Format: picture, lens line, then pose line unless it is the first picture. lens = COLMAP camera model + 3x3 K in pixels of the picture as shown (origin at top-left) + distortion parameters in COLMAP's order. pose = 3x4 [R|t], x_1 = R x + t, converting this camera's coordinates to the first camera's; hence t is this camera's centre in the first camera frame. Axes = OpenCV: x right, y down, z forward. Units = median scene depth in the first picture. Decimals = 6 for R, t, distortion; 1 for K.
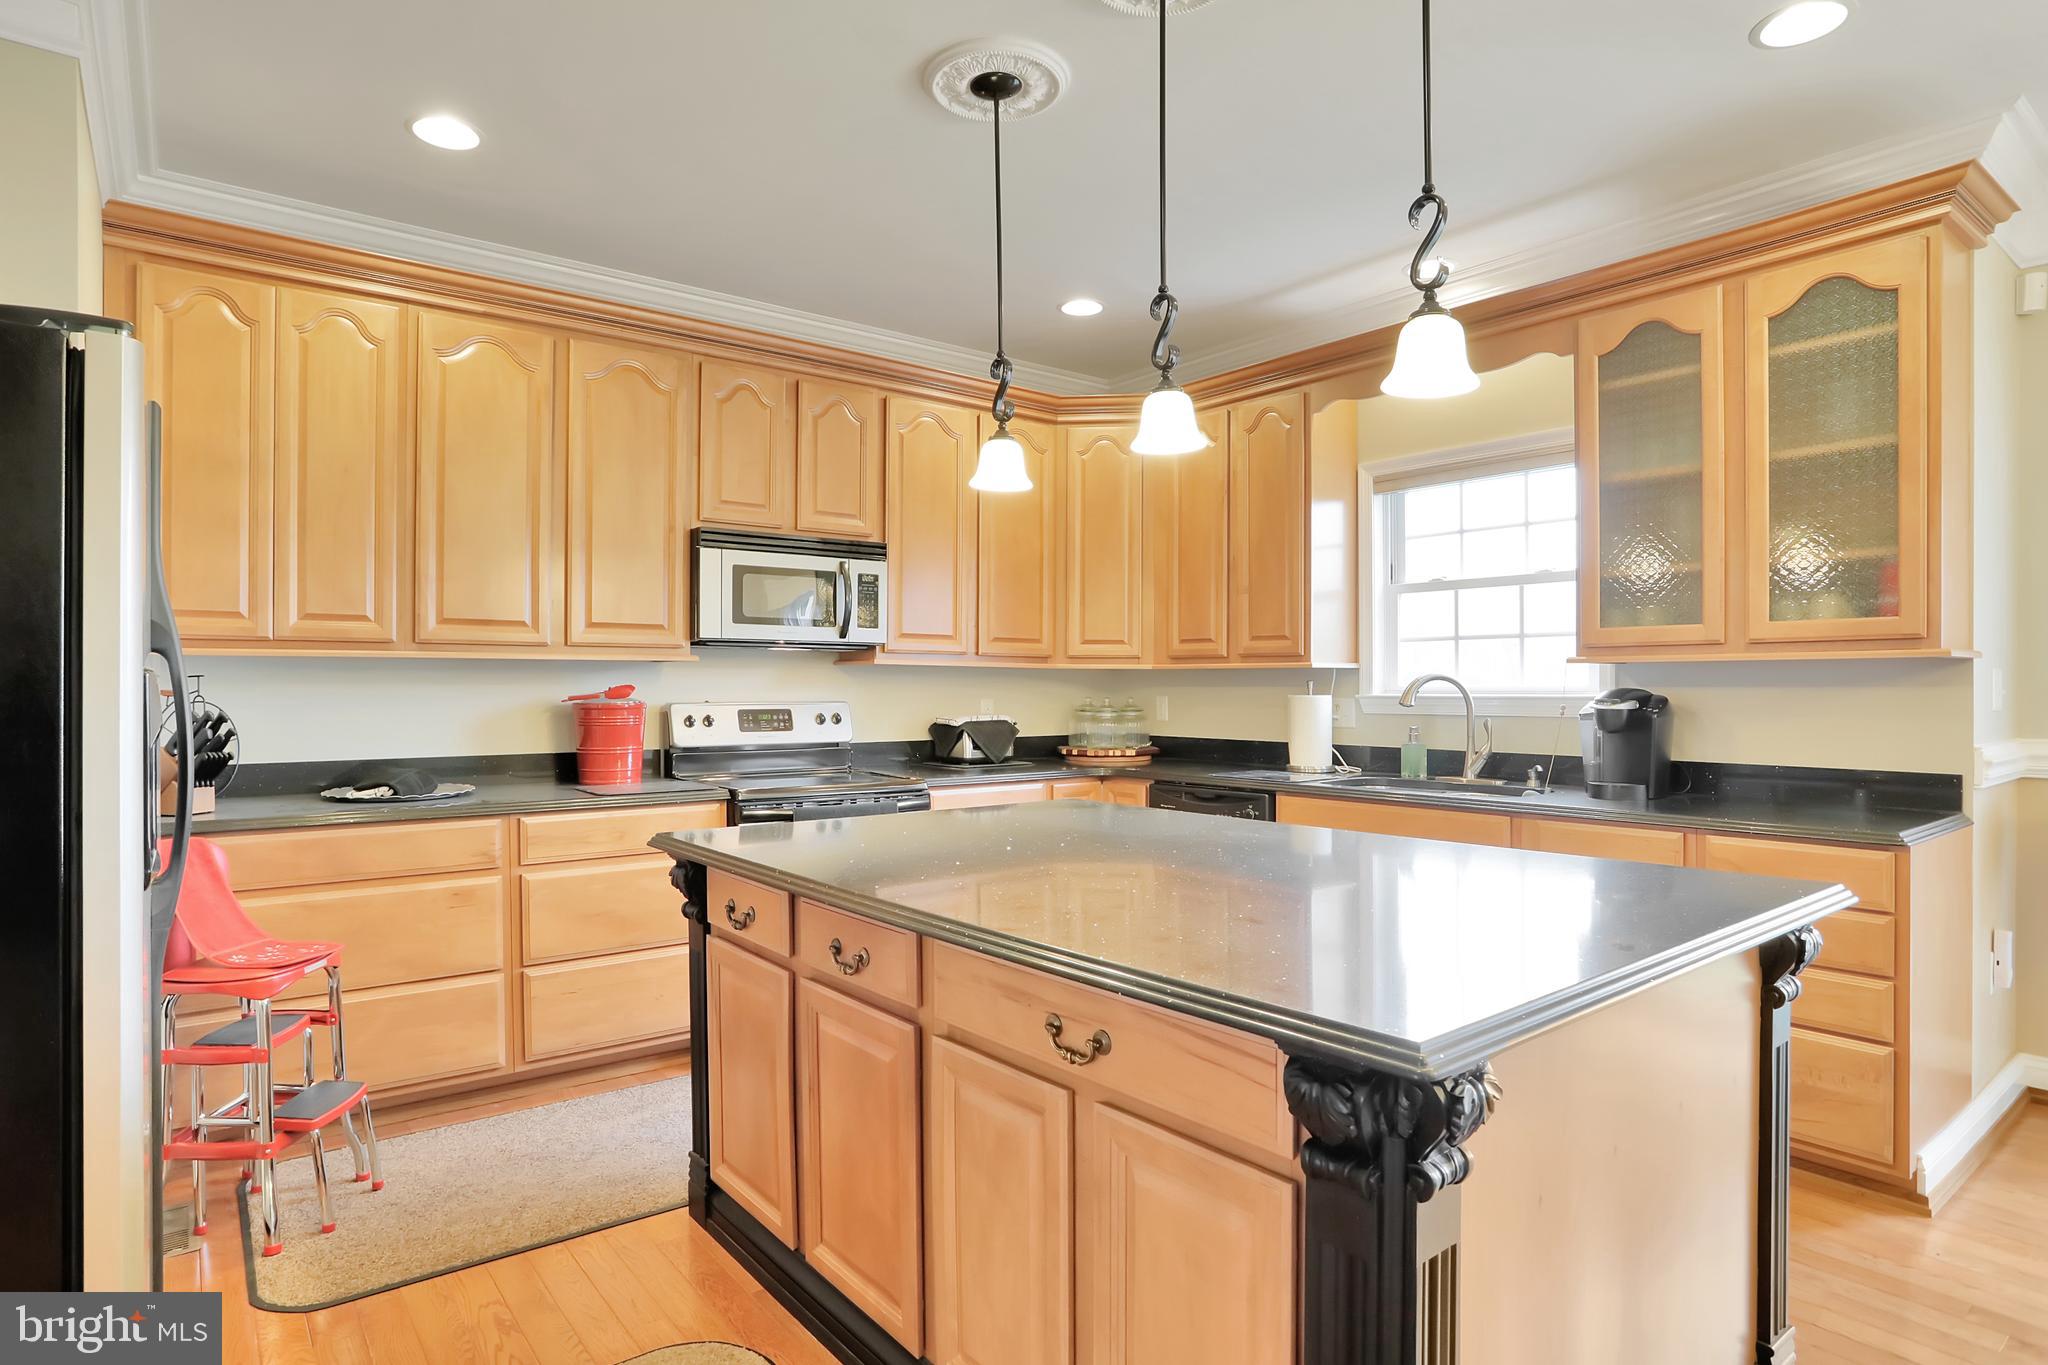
lens RADIAL K [[1111.4, 0, 1041.8], [0, 1111.4, 682.5], [0, 0, 1]] dist [-0.026682, 0.005837]
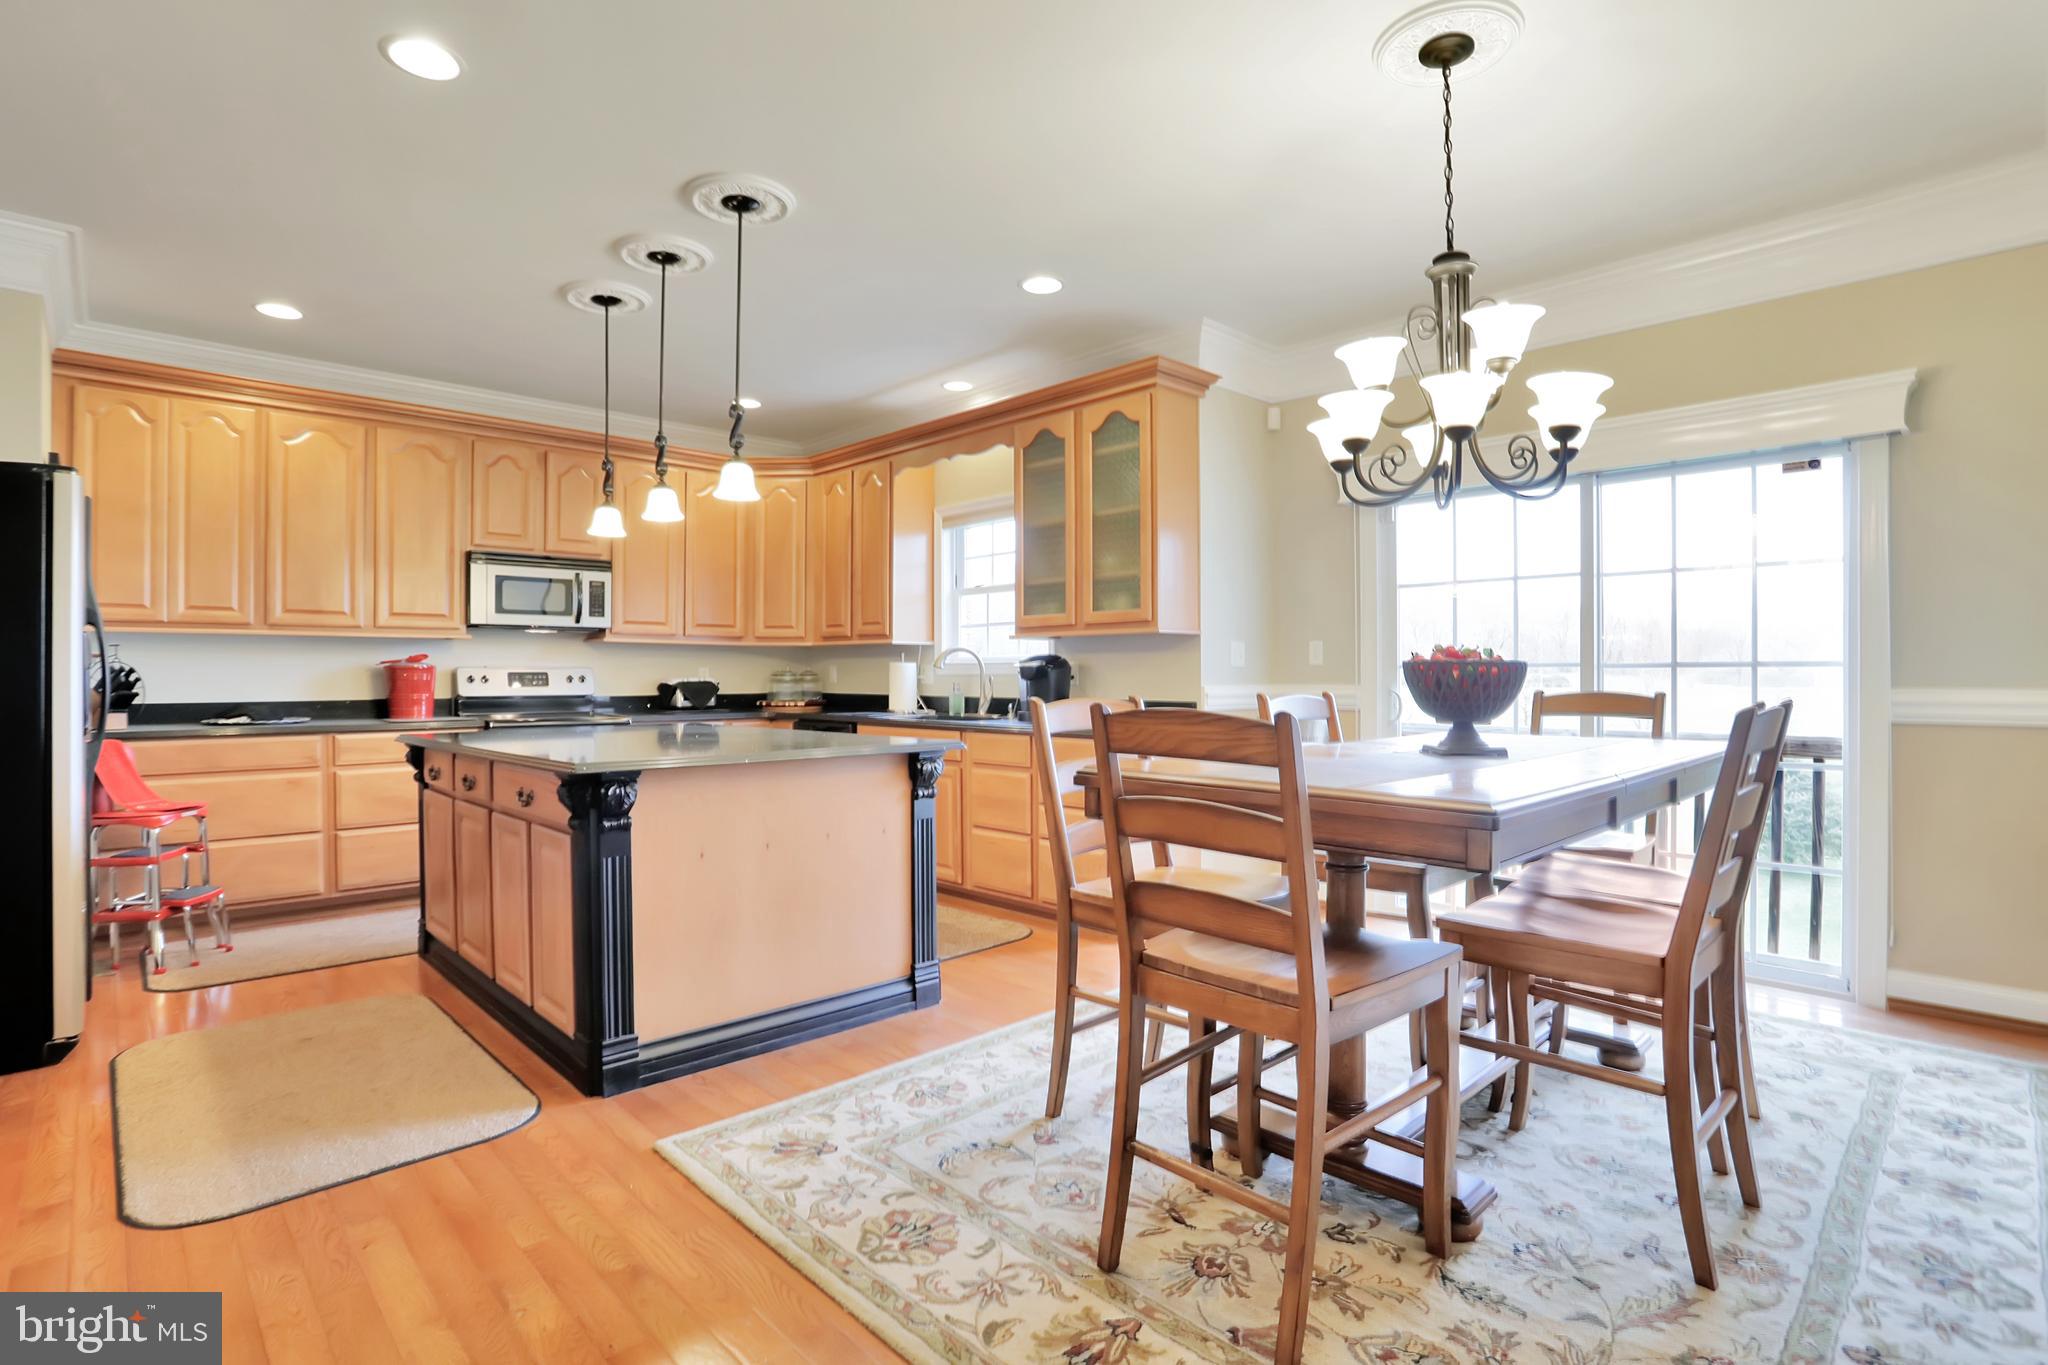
lens RADIAL K [[1006.8, 0, 1006.2], [0, 1006.8, 669.4], [0, 0, 1]] dist [-0.011161, 0.004481]
pose [[0.997970, -0.001615, 0.063667, 0.346675], [0.001780, 0.999995, -0.002542, 0.029130], [-0.063663, 0.002651, 0.997968, -0.432328]]
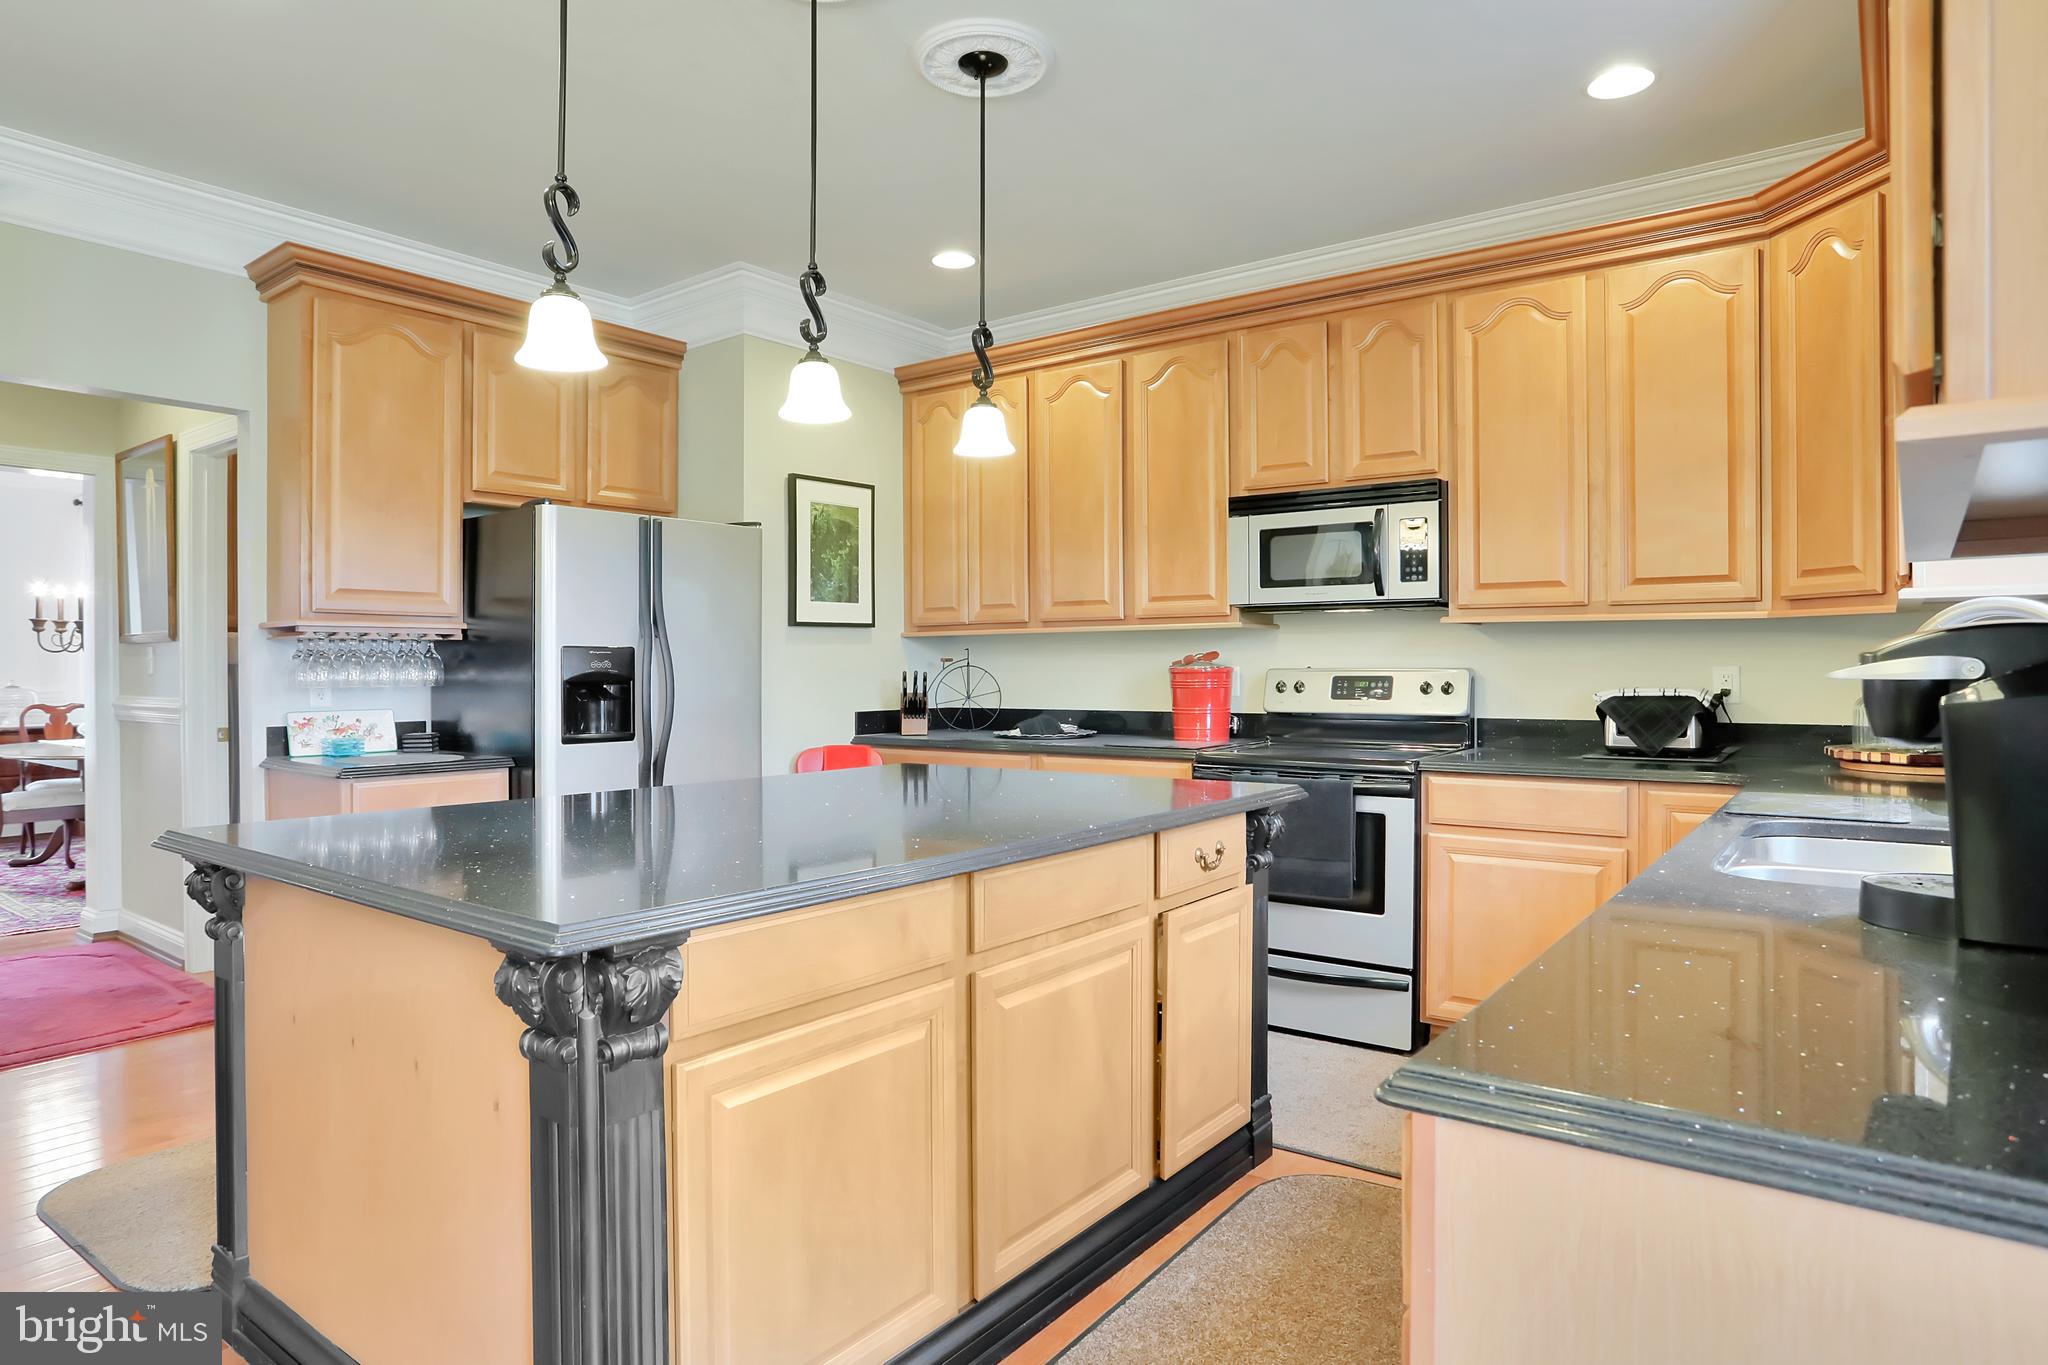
lens RADIAL K [[1135.8, 0, 1019.7], [0, 1135.8, 638.1], [0, 0, 1]] dist [-0.001341, -0.000119]
pose [[0.304765, -0.018994, -0.952238, 0.658460], [0.013773, 0.999784, -0.015534, 0.003802], [0.952328, -0.008381, 0.304961, 0.504088]]
